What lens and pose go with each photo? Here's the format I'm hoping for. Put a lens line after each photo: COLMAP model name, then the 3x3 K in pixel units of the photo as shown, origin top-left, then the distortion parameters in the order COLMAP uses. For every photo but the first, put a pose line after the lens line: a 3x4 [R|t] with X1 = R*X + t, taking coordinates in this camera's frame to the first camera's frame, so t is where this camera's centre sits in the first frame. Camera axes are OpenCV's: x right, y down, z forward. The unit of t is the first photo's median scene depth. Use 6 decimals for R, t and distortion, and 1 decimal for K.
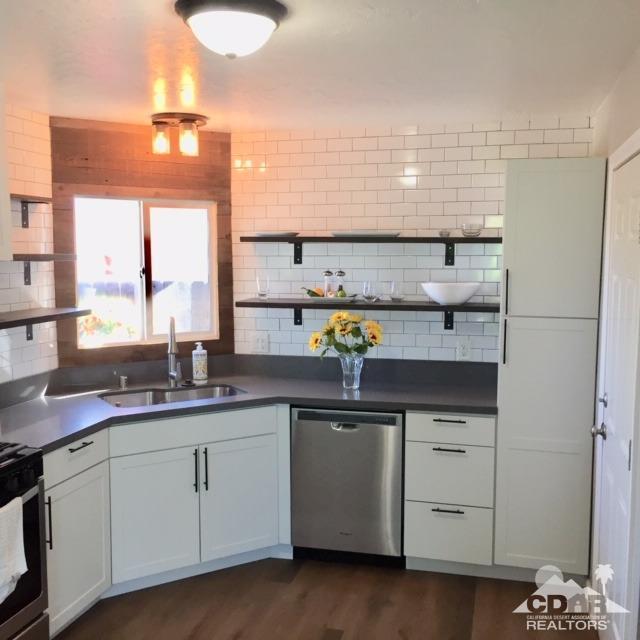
lens RADIAL K [[715.2, 0, 320.0], [0, 715.2, 320.0], [0, 0, 1]] dist [0.022825, 0.025333]
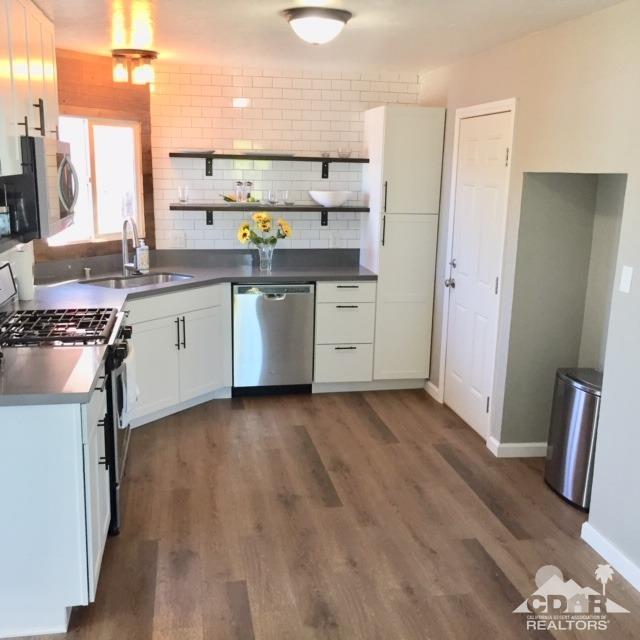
lens RADIAL K [[715.2, 0, 320.0], [0, 715.2, 320.0], [0, 0, 1]] dist [0.022825, 0.025333]
pose [[0.907333, -0.071378, 0.414310, -0.421432], [0.020755, 0.991885, 0.125430, 0.020879], [-0.419901, -0.105208, 0.901451, -0.265070]]
